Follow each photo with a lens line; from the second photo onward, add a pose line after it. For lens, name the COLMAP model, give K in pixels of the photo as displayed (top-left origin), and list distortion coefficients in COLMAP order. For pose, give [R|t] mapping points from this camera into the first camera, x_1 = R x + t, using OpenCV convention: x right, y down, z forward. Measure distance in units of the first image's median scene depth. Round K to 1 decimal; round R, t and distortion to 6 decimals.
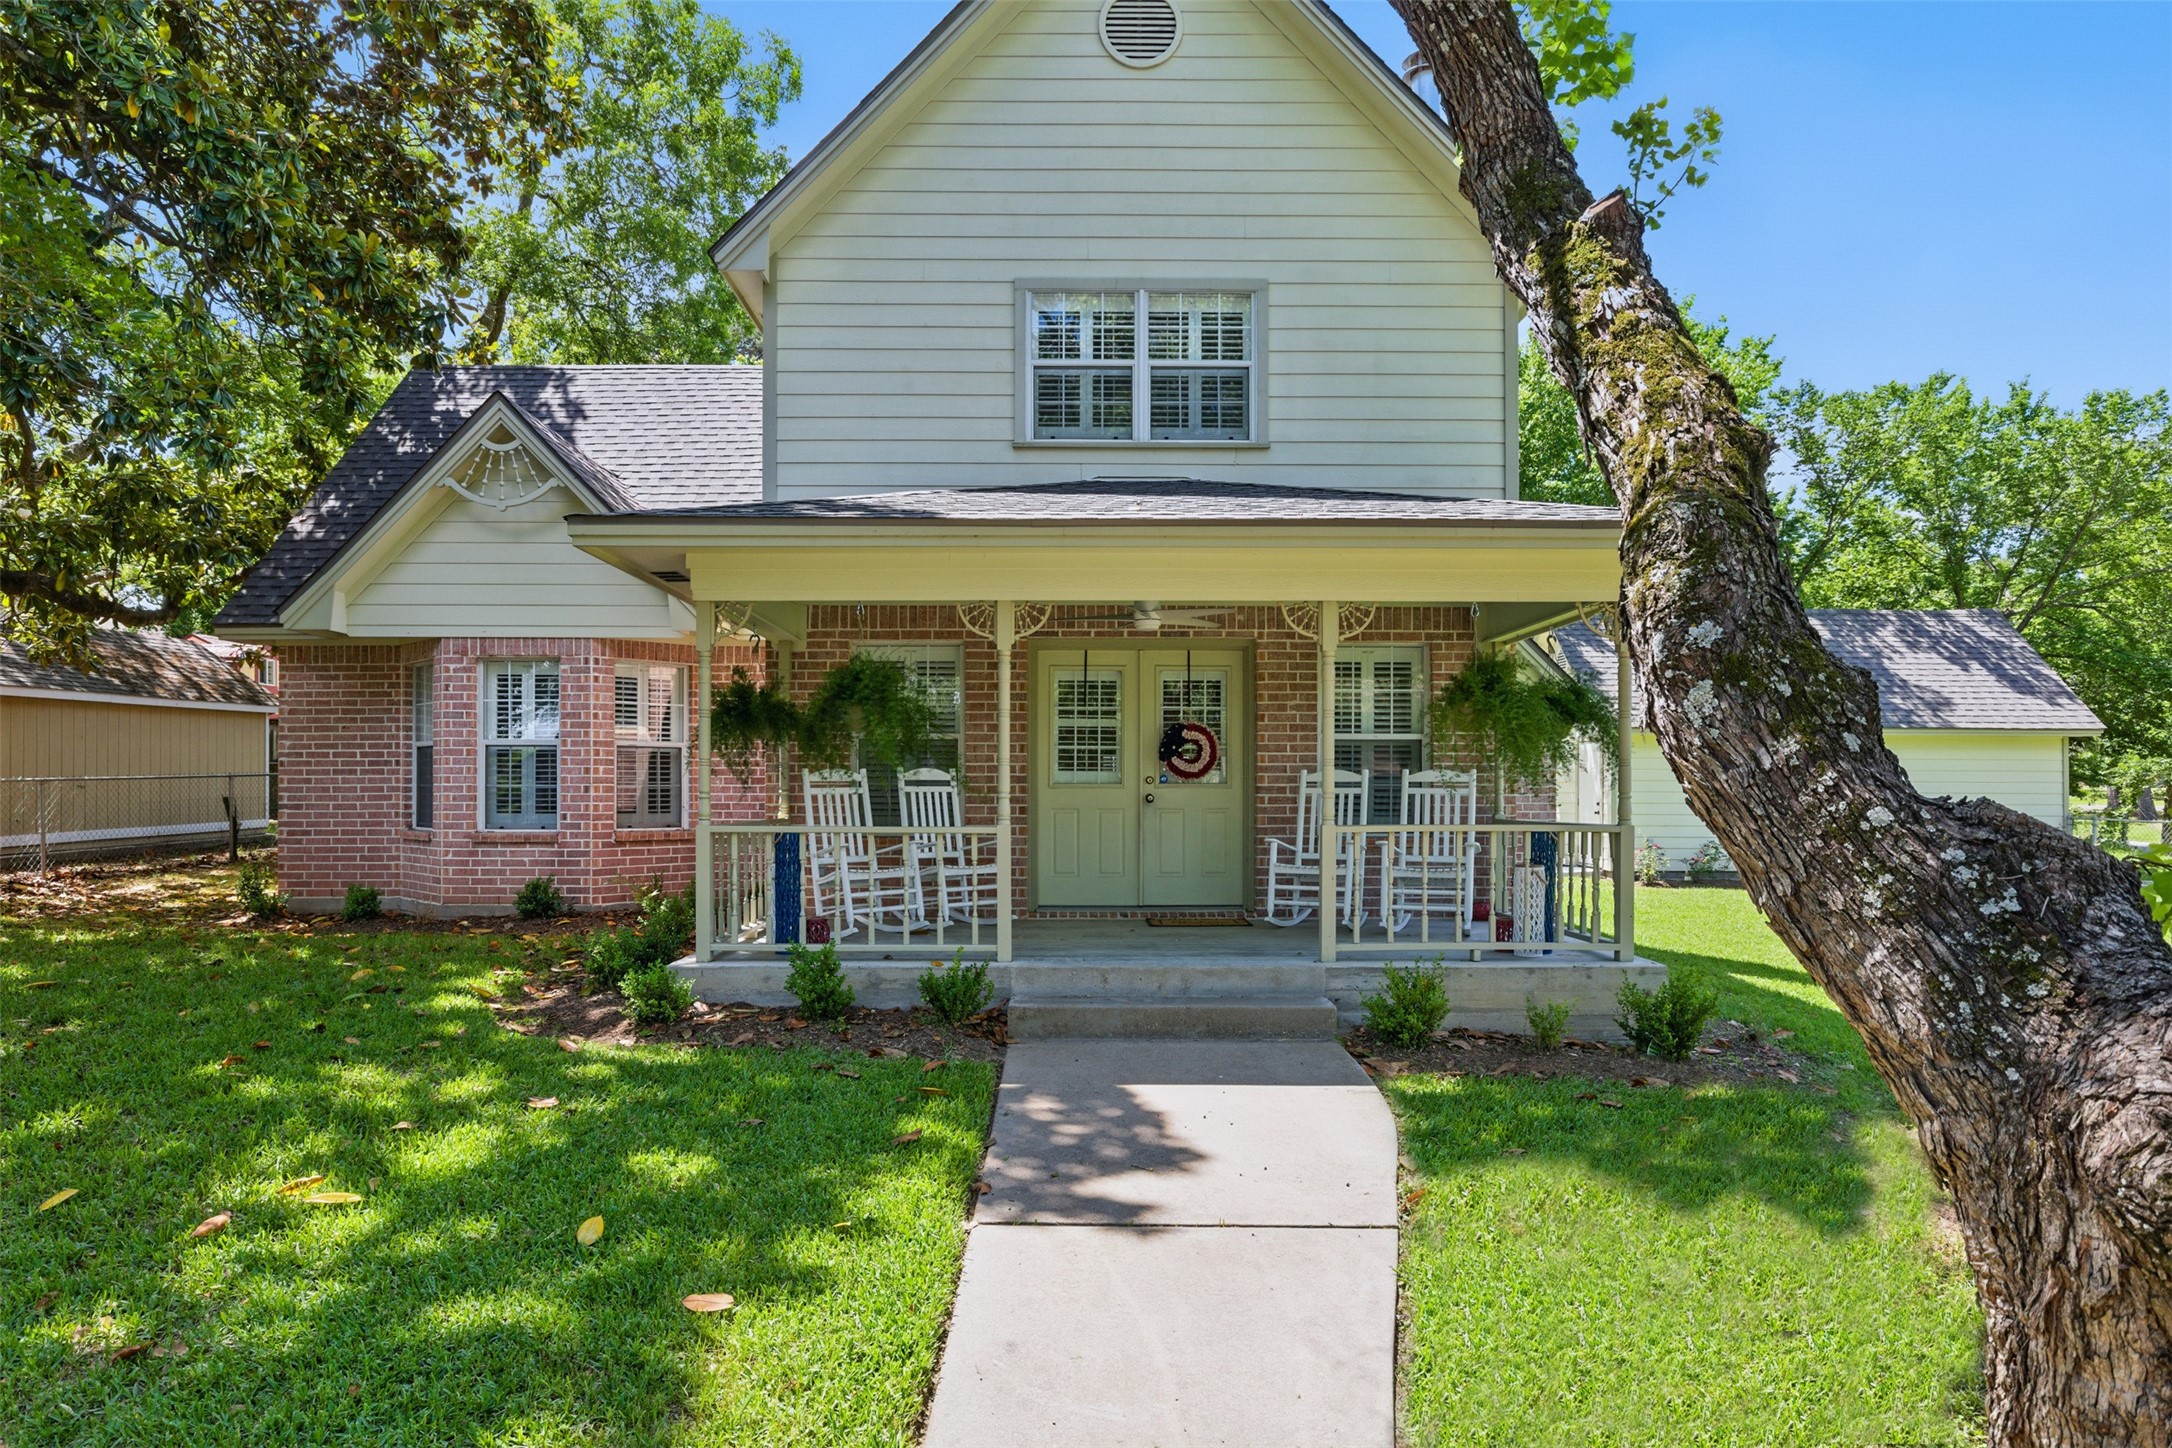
lens RADIAL K [[995.1, 0, 1090.9], [0, 995.1, 730.5], [0, 0, 1]] dist [-0.002623, 0.002166]
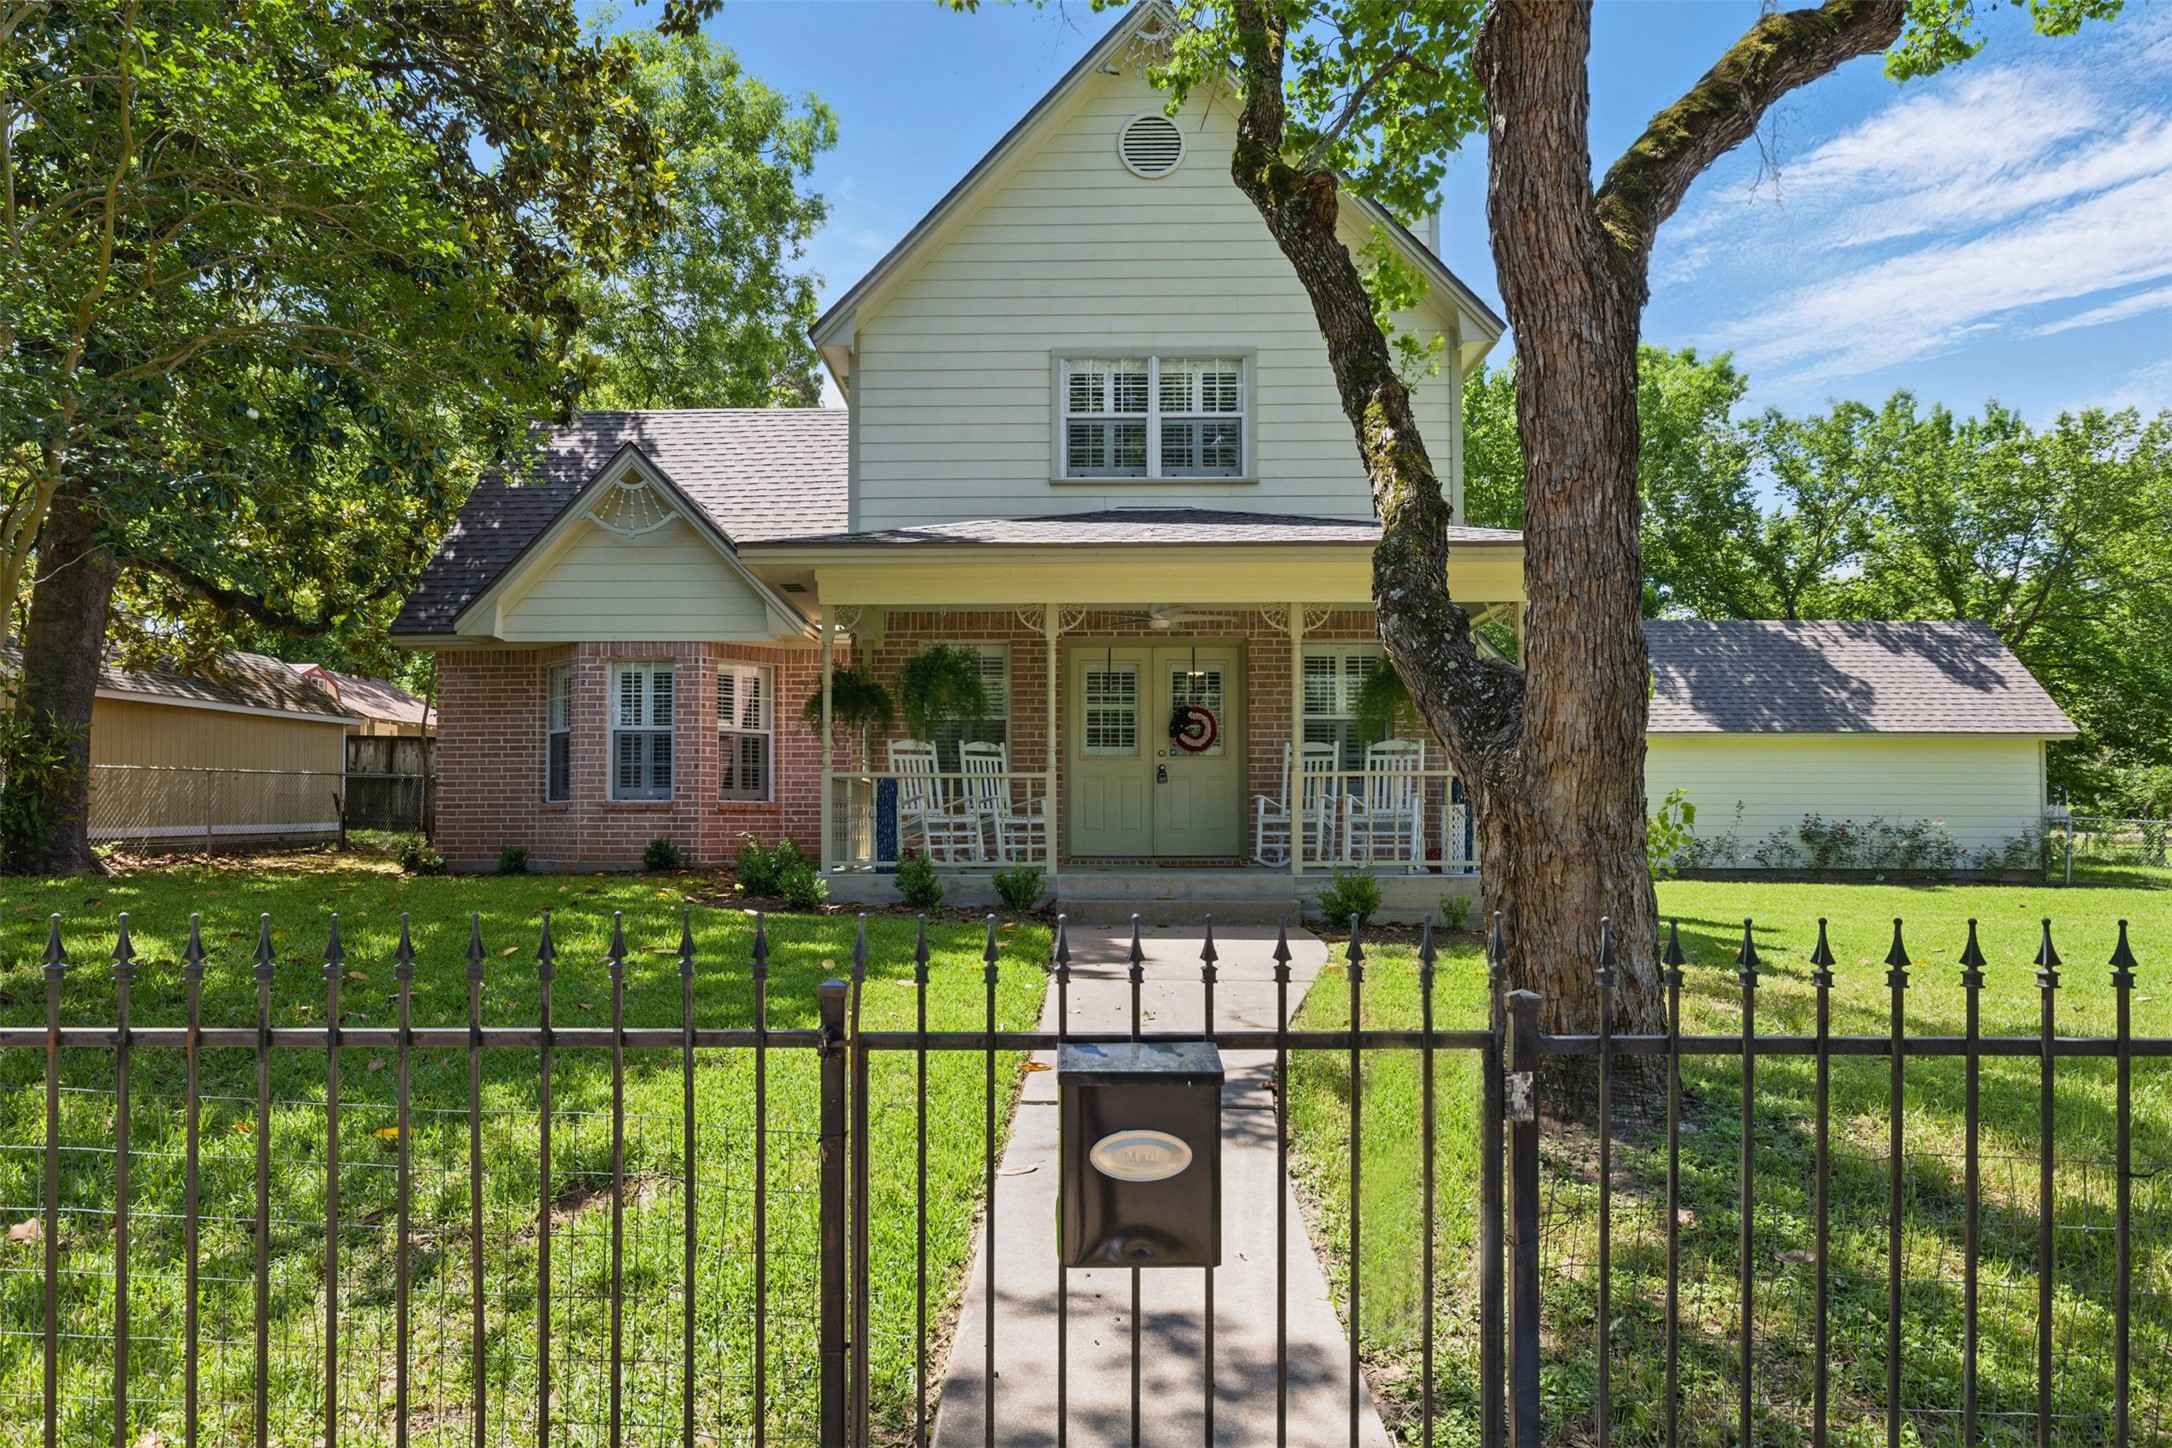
lens RADIAL K [[995.1, 0, 1078.7], [0, 995.1, 719.1], [0, 0, 1]] dist [-0.002623, 0.002166]
pose [[0.999611, -0.002705, -0.027741, -0.008912], [0.001854, 0.999528, -0.030664, 0.043543], [0.027810, 0.030600, 0.999145, -0.218415]]
